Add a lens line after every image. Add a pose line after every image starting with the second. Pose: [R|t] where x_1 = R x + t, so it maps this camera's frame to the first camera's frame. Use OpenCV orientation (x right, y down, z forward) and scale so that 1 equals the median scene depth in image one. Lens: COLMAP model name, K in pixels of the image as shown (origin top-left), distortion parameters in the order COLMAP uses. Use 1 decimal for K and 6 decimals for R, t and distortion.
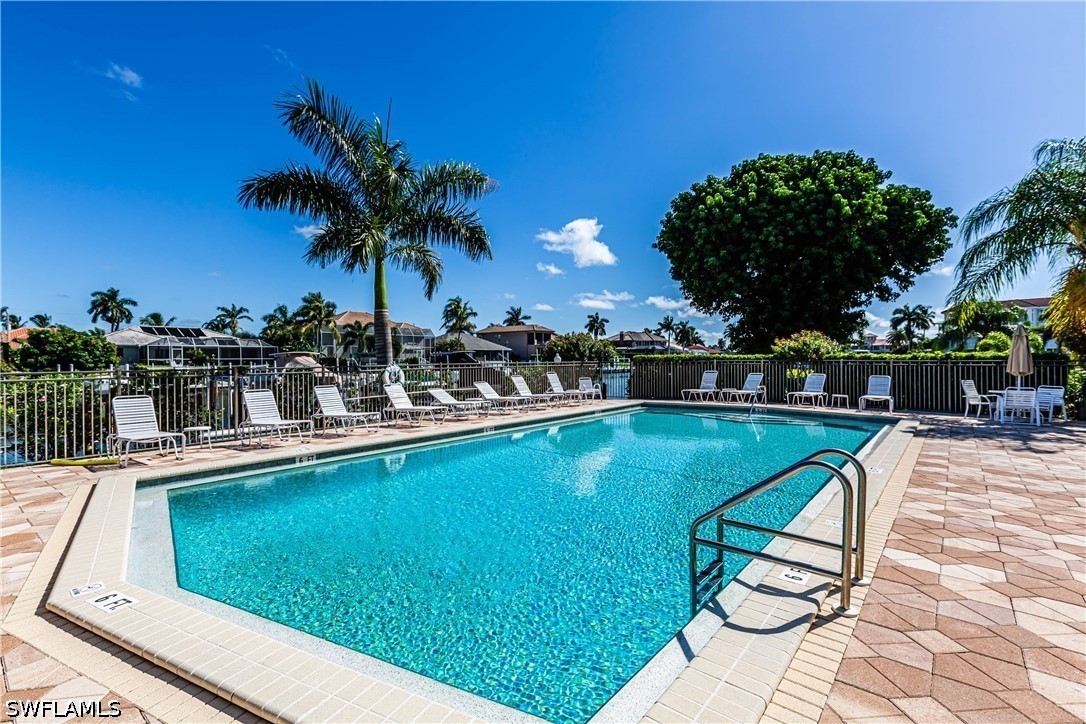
lens RADIAL K [[482.5, 0, 567.3], [0, 482.5, 361.6], [0, 0, 1]] dist [0.002344, 0.000107]
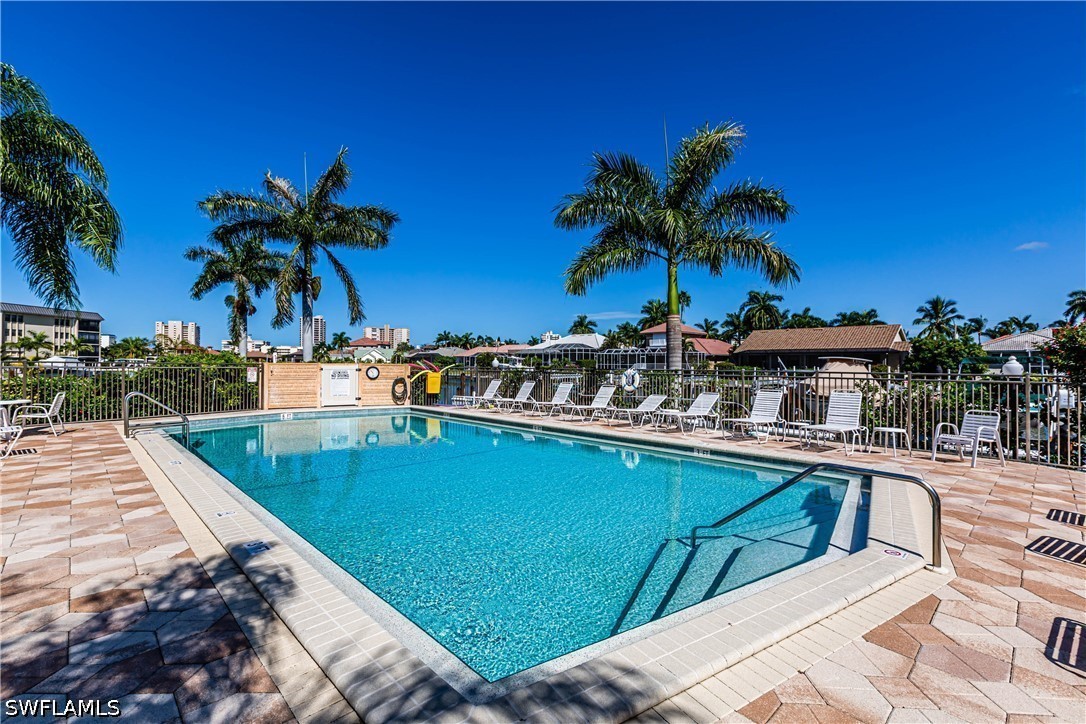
lens RADIAL K [[482.5, 0, 551.0], [0, 482.5, 360.4], [0, 0, 1]] dist [0.002344, 0.000107]
pose [[-0.133863, -0.003893, -0.990992, 0.307955], [-0.006514, 0.999974, -0.003048, -0.004537], [0.990978, 0.006047, -0.133885, 0.380250]]
